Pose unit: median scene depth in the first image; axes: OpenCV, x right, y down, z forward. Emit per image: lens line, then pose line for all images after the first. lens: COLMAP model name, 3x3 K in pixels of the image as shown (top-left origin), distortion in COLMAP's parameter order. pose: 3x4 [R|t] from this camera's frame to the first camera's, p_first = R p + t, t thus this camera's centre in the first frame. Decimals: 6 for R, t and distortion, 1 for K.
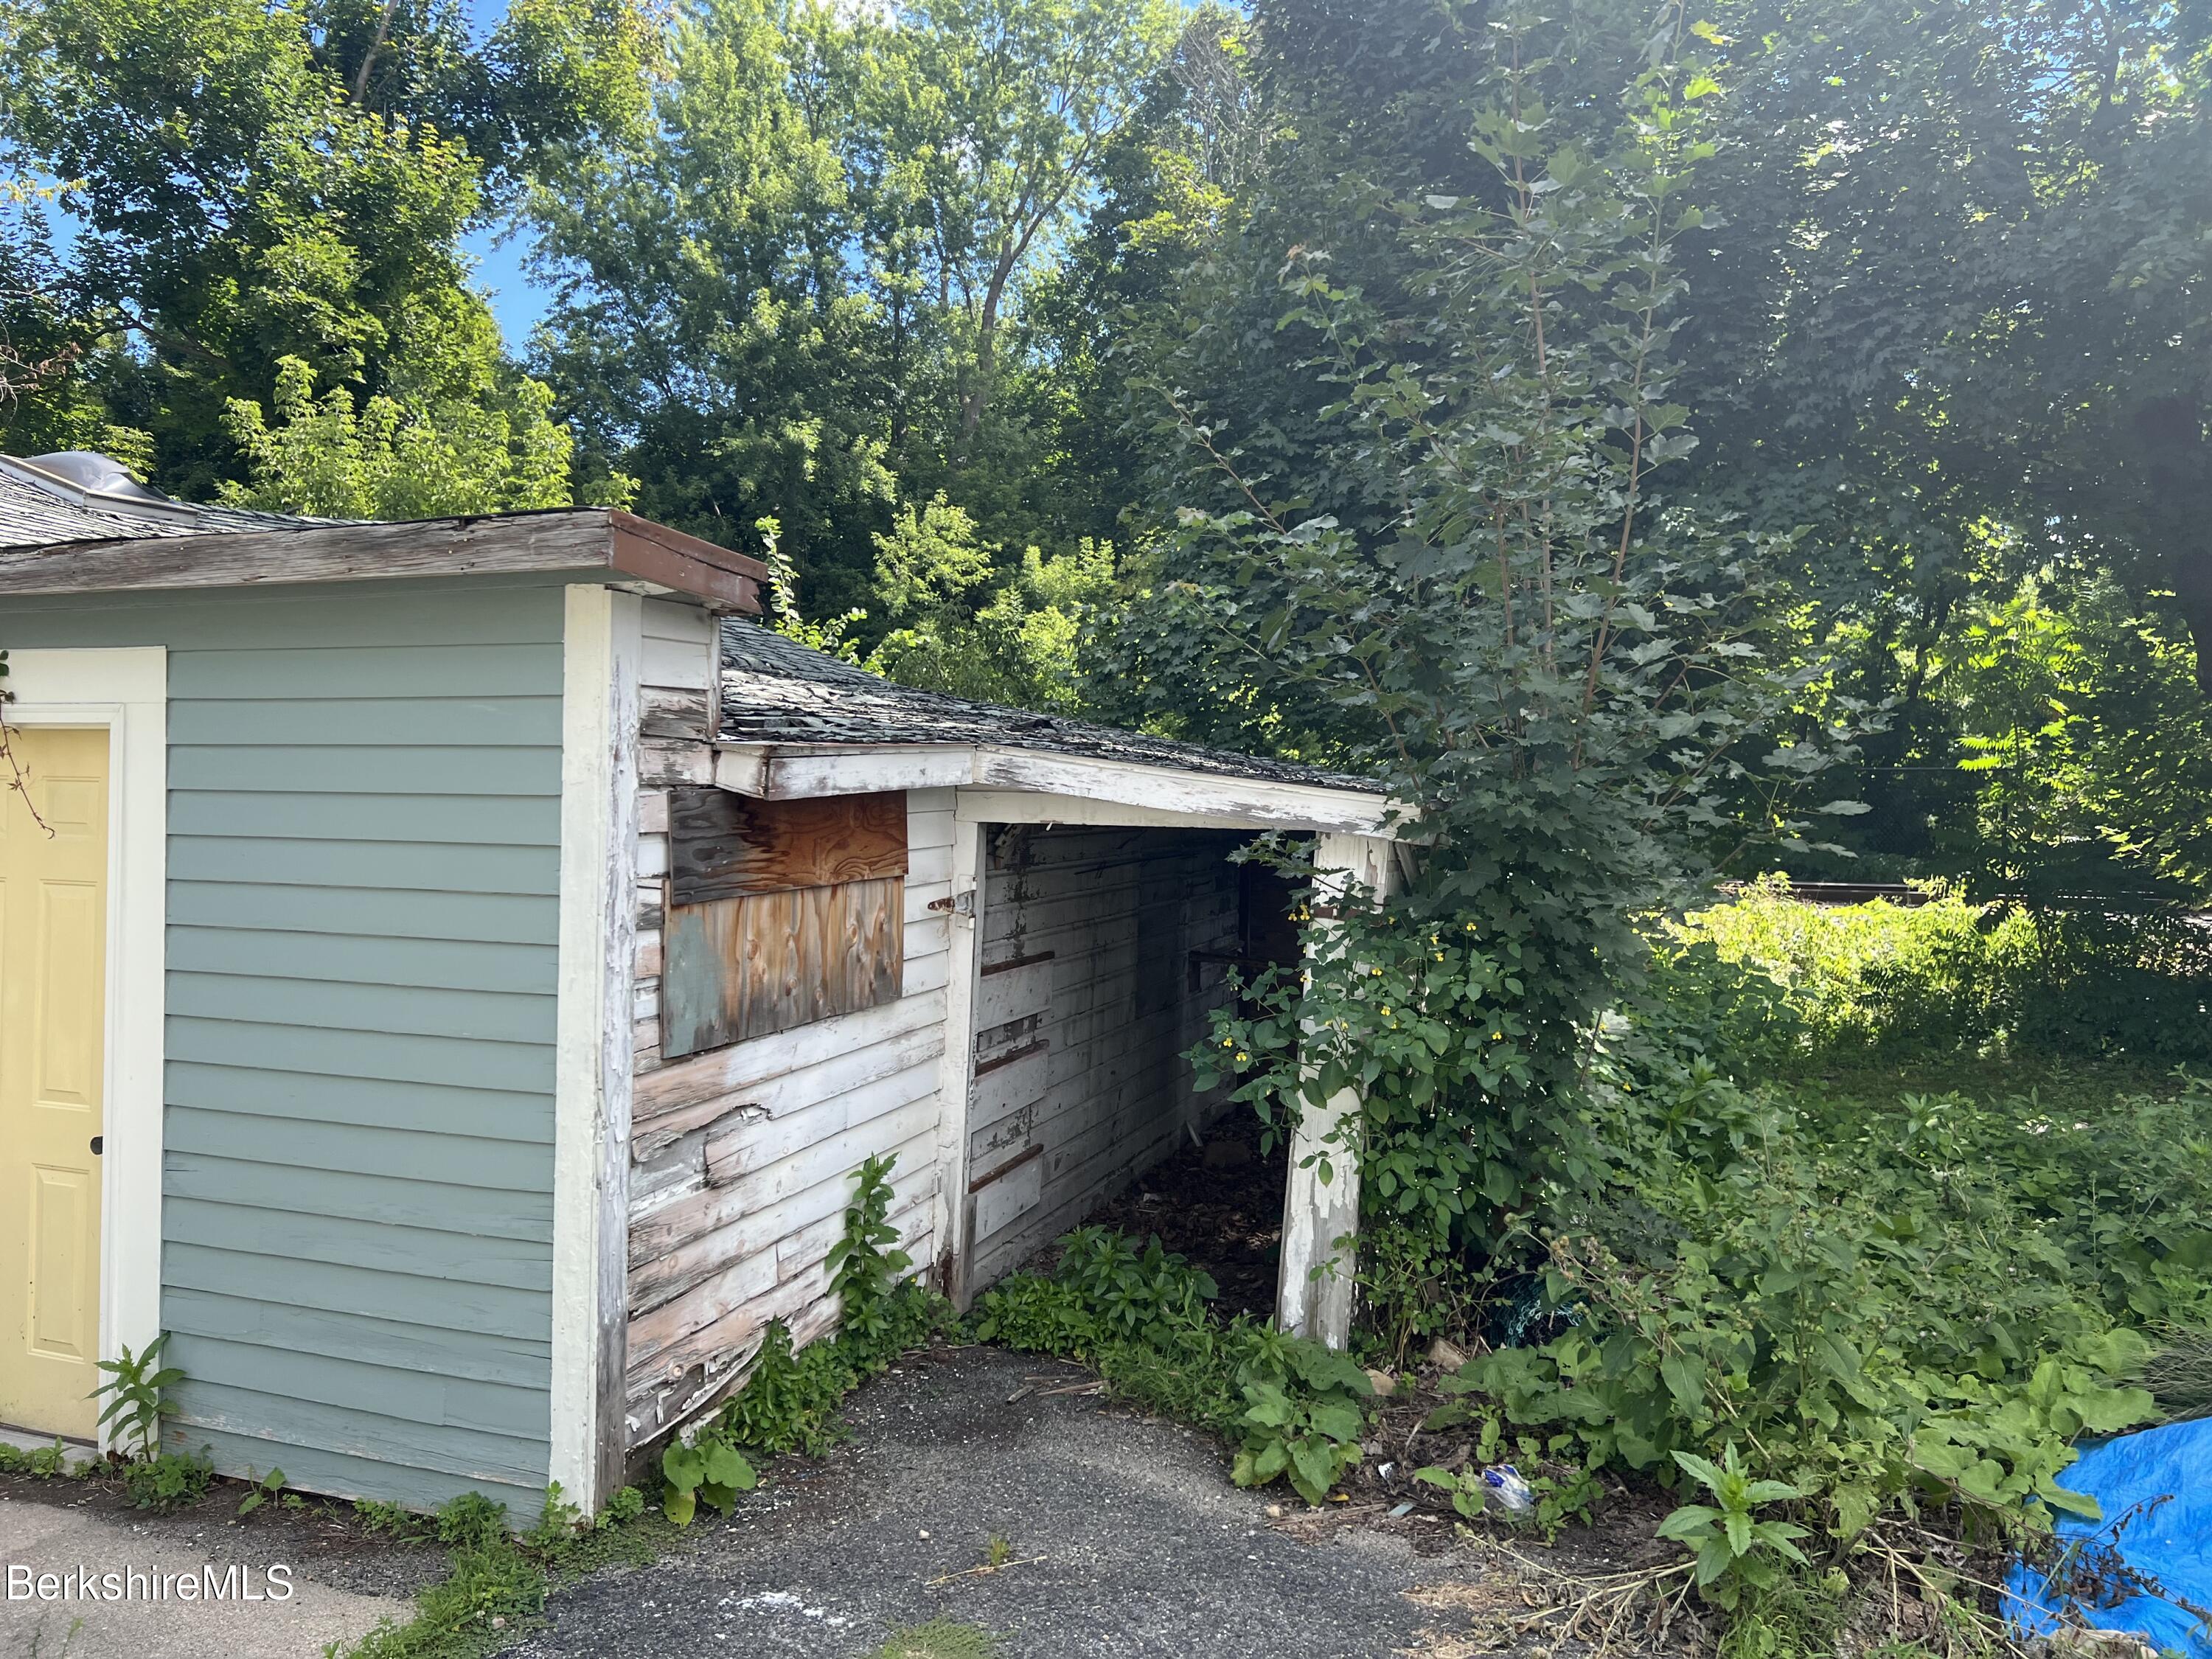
lens RADIAL K [[1665.3, 0, 1107.1], [0, 1665.3, 827.0], [0, 0, 1]] dist [0.061583, -0.076491]
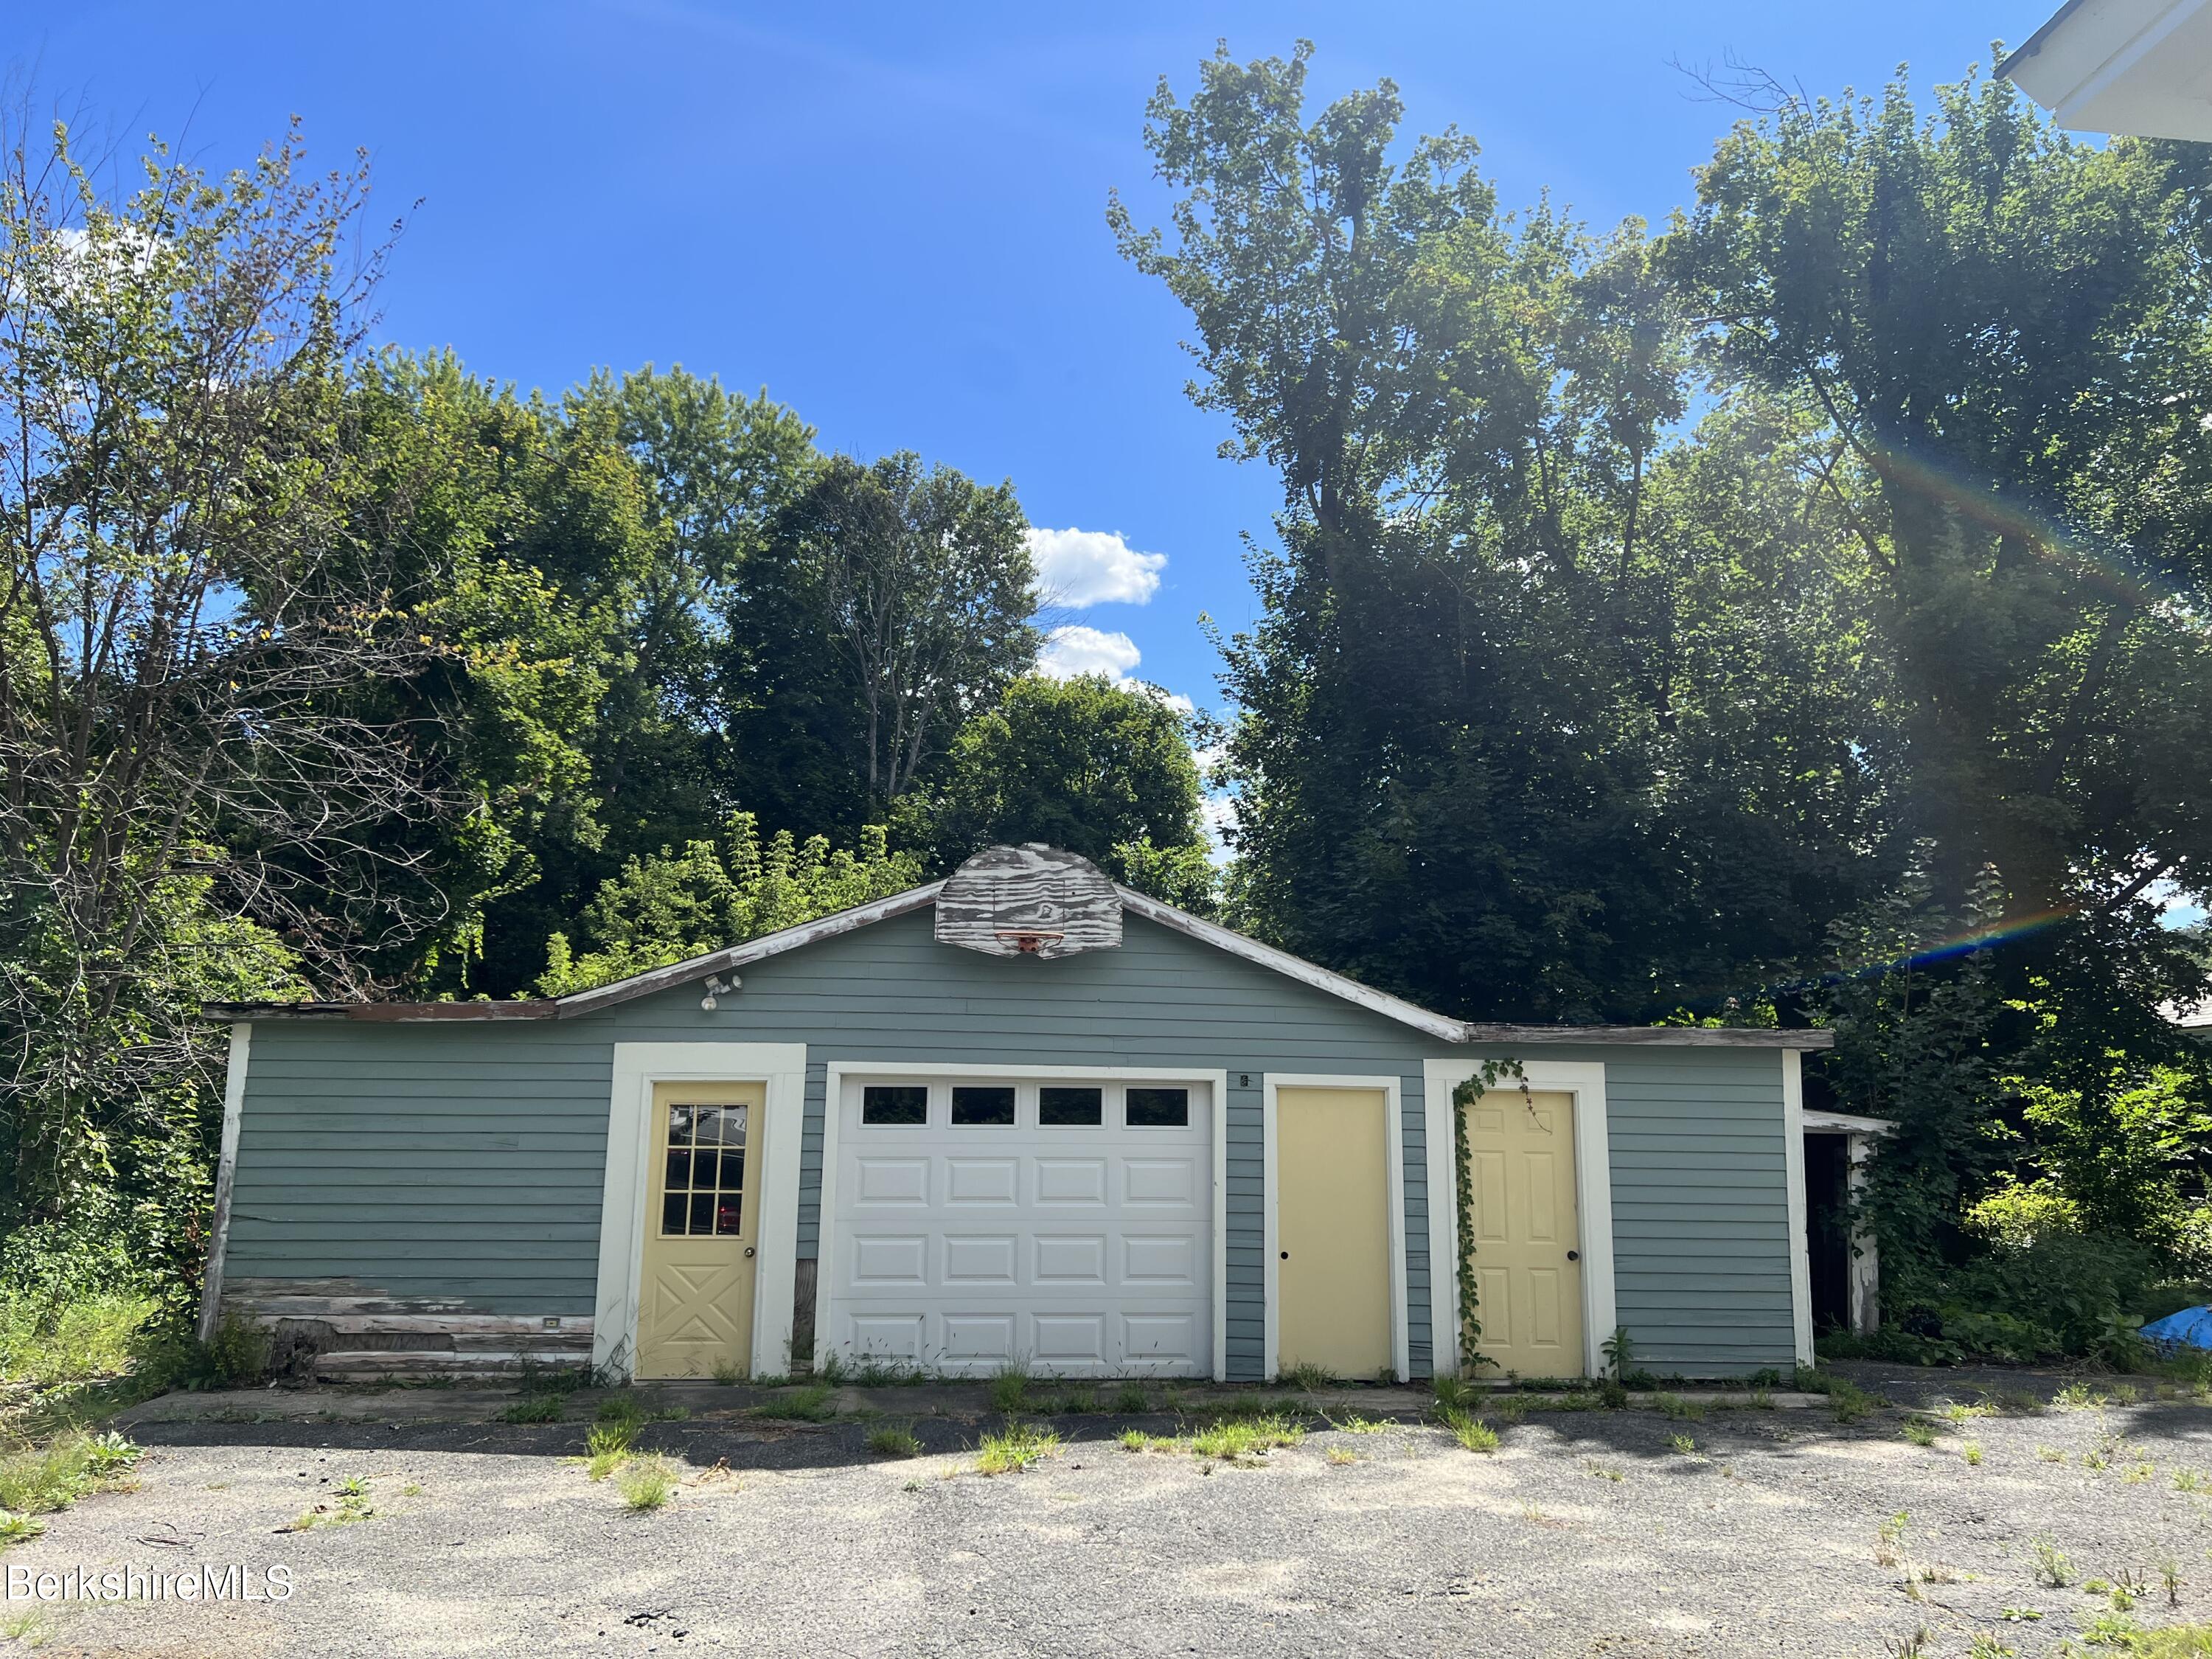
lens RADIAL K [[1665.3, 0, 1104.3], [0, 1665.3, 828.8], [0, 0, 1]] dist [0.061583, -0.076491]
pose [[0.909918, 0.074595, 0.408025, -2.409905], [0.004856, 0.981713, -0.190306, 0.032614], [-0.414760, 0.175145, 0.892916, -1.139155]]
